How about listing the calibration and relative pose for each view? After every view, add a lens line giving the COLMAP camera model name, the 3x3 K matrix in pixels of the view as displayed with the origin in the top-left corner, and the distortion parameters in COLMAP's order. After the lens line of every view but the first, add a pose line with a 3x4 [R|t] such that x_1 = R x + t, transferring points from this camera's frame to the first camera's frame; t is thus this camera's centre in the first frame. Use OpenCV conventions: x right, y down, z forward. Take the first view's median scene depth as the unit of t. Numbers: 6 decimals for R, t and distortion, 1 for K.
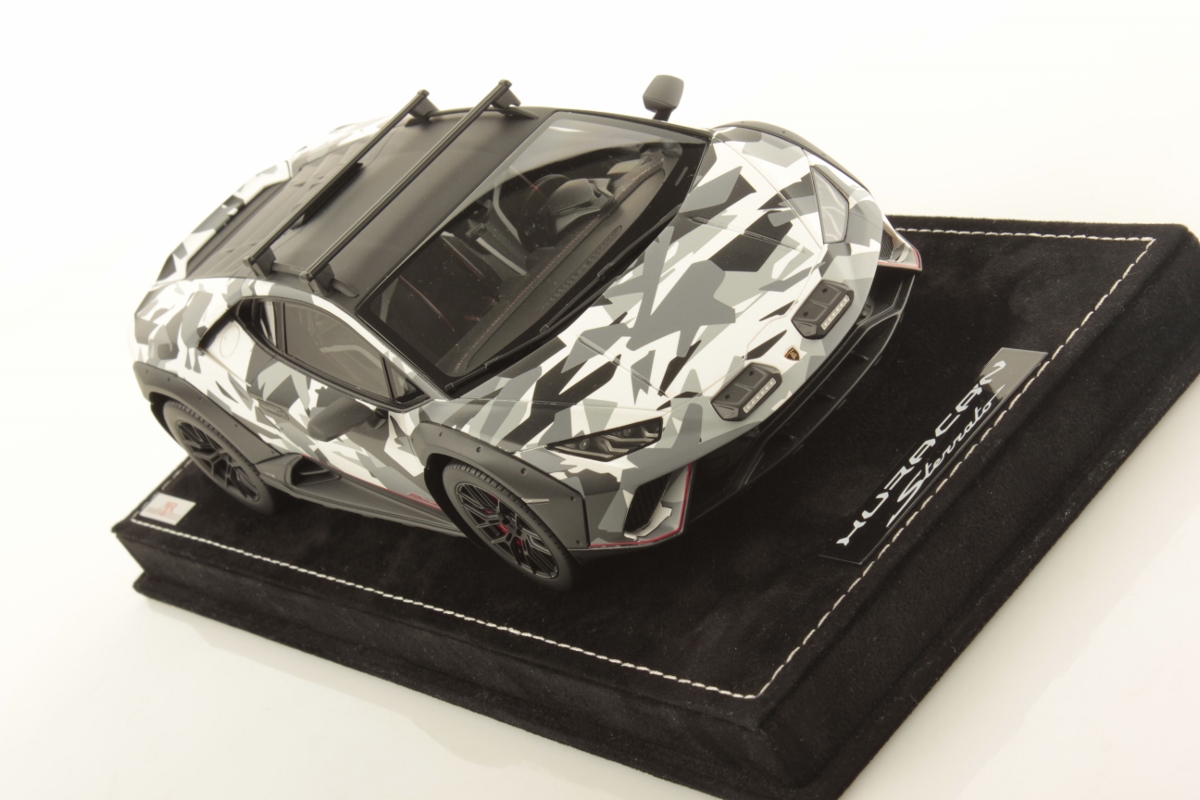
lens RADIAL K [[2943.9, 0, 601.1], [0, 2943.9, 397.4], [0, 0, 1]] dist [0.031947, 0.000000]
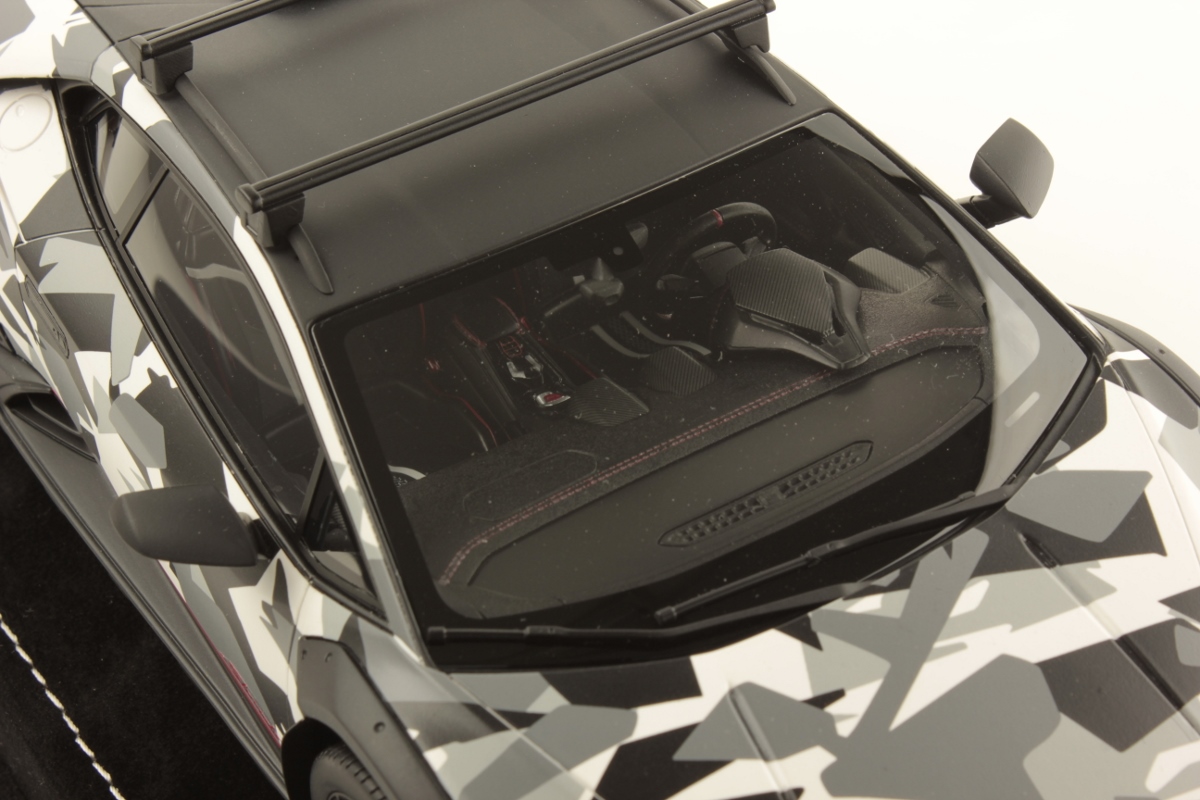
lens RADIAL K [[2943.9, 0, 599.1], [0, 2943.9, 400.4], [0, 0, 1]] dist [0.031947, 0.000000]
pose [[0.861392, 0.454544, 0.226703, -0.149888], [-0.491935, 0.857707, 0.149460, -0.116730], [-0.126509, -0.240267, 0.962428, 0.530602]]
